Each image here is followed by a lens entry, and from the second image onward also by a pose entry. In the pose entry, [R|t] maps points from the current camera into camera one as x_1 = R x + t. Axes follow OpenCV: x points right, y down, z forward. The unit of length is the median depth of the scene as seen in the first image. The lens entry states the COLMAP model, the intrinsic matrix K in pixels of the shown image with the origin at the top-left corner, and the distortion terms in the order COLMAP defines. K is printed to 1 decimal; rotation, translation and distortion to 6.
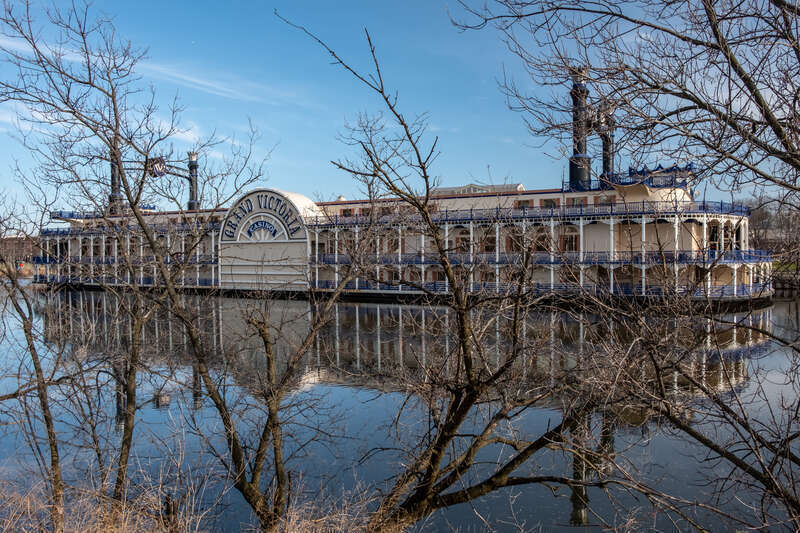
lens RADIAL K [[613.4, 0, 400.0], [0, 613.4, 266.5], [0, 0, 1]] dist [-0.005732, -0.002333]
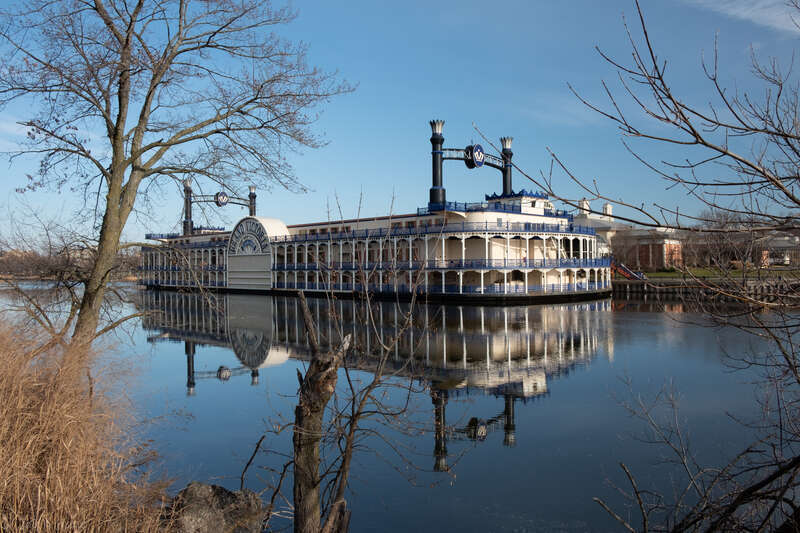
lens RADIAL K [[613.4, 0, 400.0], [0, 613.4, 266.5], [0, 0, 1]] dist [-0.005732, -0.002333]
pose [[0.960171, -0.006295, -0.279342, 0.507257], [0.003490, 0.999938, -0.010538, 0.002211], [0.279391, 0.009143, 0.960134, -0.243842]]
